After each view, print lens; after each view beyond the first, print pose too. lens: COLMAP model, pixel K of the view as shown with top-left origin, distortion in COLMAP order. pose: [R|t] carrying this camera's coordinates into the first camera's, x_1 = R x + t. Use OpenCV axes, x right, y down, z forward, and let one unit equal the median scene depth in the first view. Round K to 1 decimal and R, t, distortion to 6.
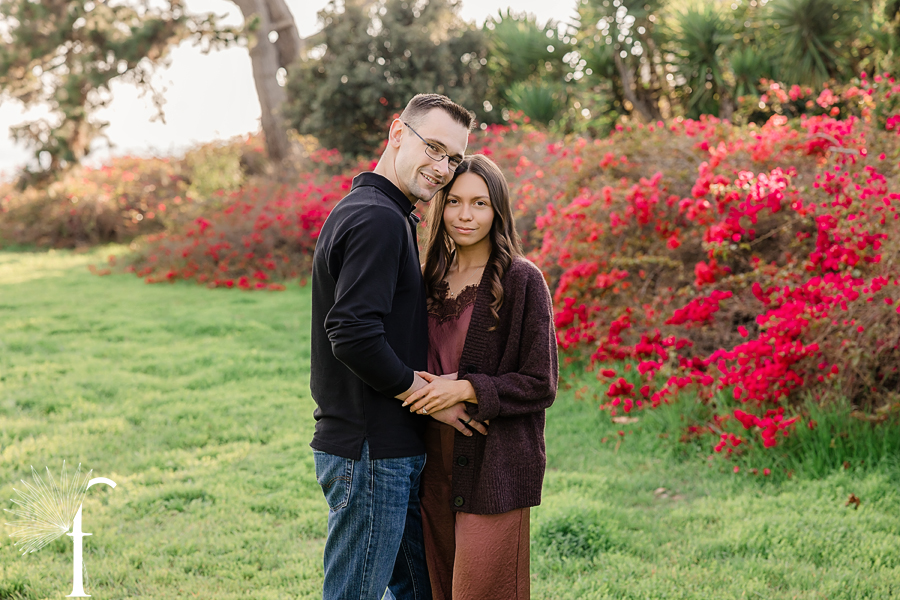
lens RADIAL K [[1700.5, 0, 448.3], [0, 1700.5, 286.1], [0, 0, 1]] dist [0.016633, -0.092710]
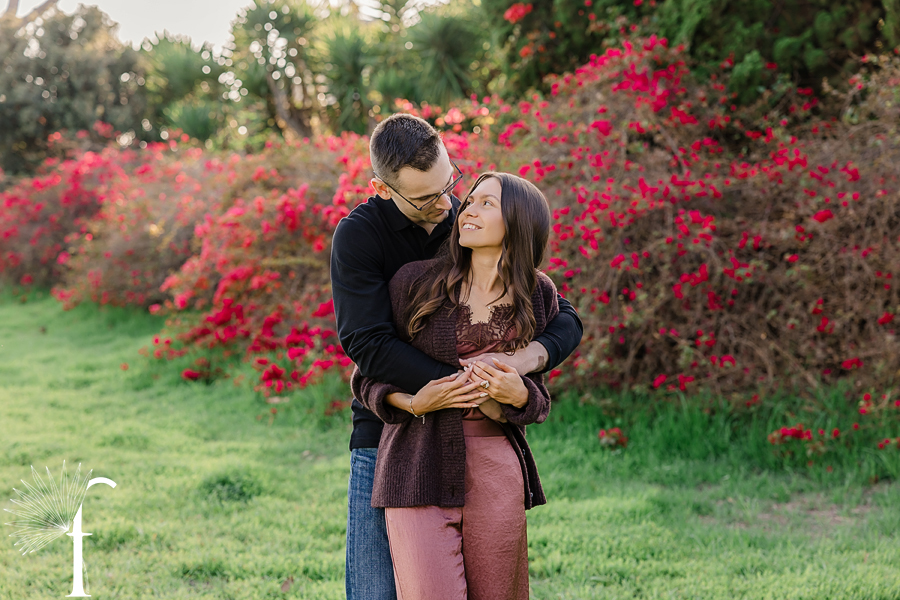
lens RADIAL K [[1689.1, 0, 429.3], [0, 1689.1, 299.0], [0, 0, 1]] dist [0.006067, 0.116292]
pose [[0.982302, -0.025153, 0.185605, -0.003333], [0.025581, 0.999673, 0.000091, 0.010310], [-0.185546, 0.004659, 0.982624, -0.100766]]
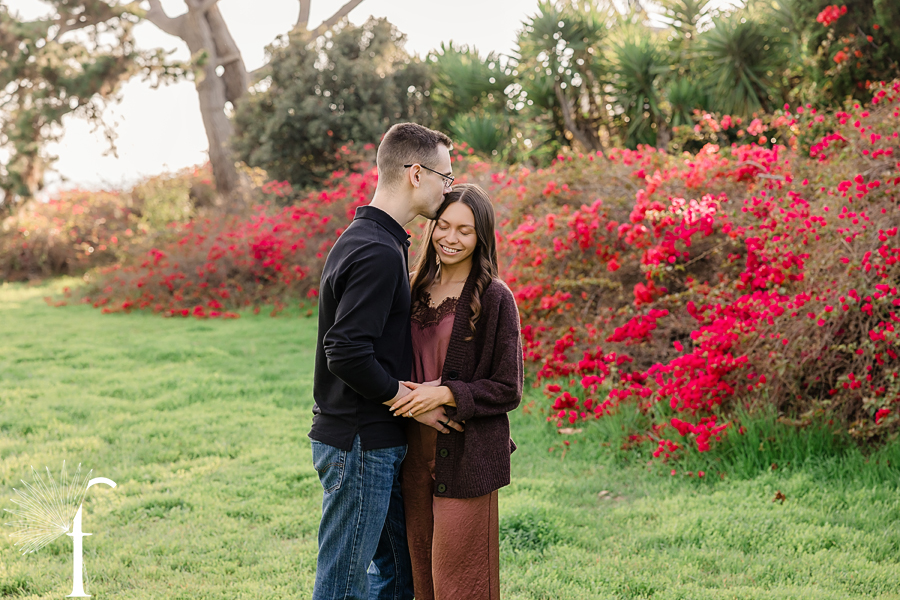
lens RADIAL K [[1689.1, 0, 429.3], [0, 1689.1, 299.0], [0, 0, 1]] dist [0.006067, 0.116292]
pose [[0.999674, -0.013538, 0.021639, -0.005057], [0.013738, 0.999864, -0.009117, 0.003172], [-0.021513, 0.009411, 0.999724, -0.047575]]
